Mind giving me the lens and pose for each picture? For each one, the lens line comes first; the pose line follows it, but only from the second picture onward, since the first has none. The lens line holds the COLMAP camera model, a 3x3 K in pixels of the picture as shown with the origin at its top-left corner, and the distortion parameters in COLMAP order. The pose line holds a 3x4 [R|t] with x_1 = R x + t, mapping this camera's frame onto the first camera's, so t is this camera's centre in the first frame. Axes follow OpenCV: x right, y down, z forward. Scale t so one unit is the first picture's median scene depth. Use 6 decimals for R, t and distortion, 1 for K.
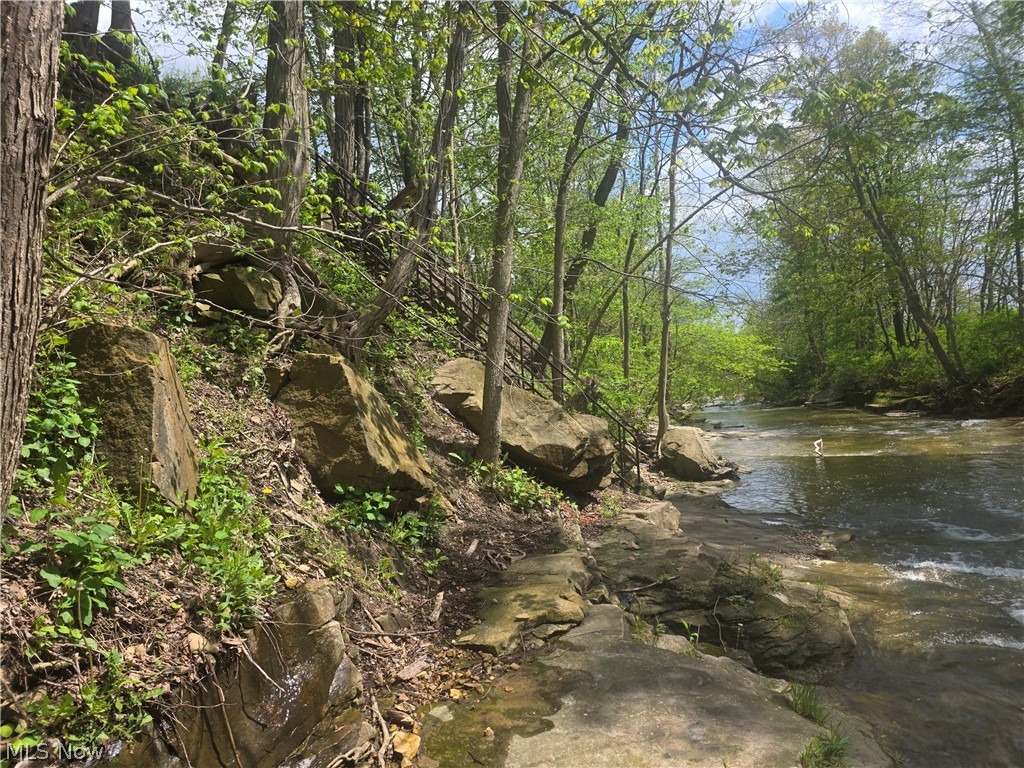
lens RADIAL K [[706.9, 0, 514.5], [0, 706.9, 381.6], [0, 0, 1]] dist [0.060840, -0.060177]
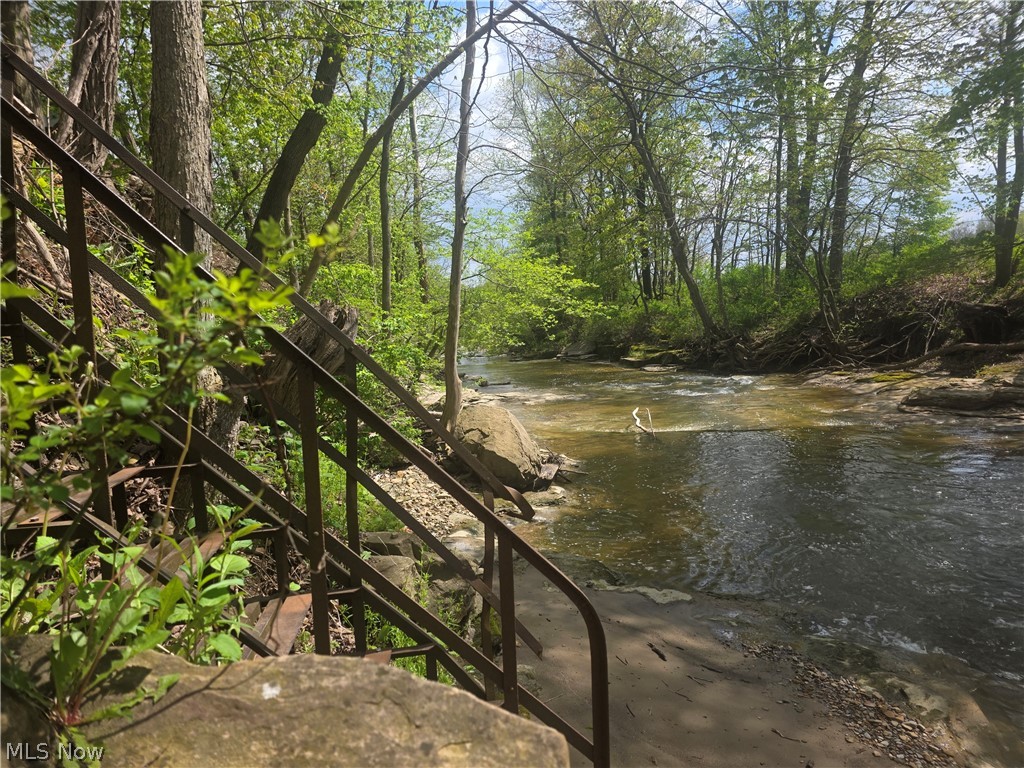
lens RADIAL K [[706.9, 0, 515.5], [0, 706.9, 380.4], [0, 0, 1]] dist [0.060840, -0.060177]
pose [[0.934048, -0.005172, 0.357109, 0.022531], [-0.019758, 0.997616, 0.066127, 0.002622], [-0.356599, -0.068822, 0.931719, 0.216857]]
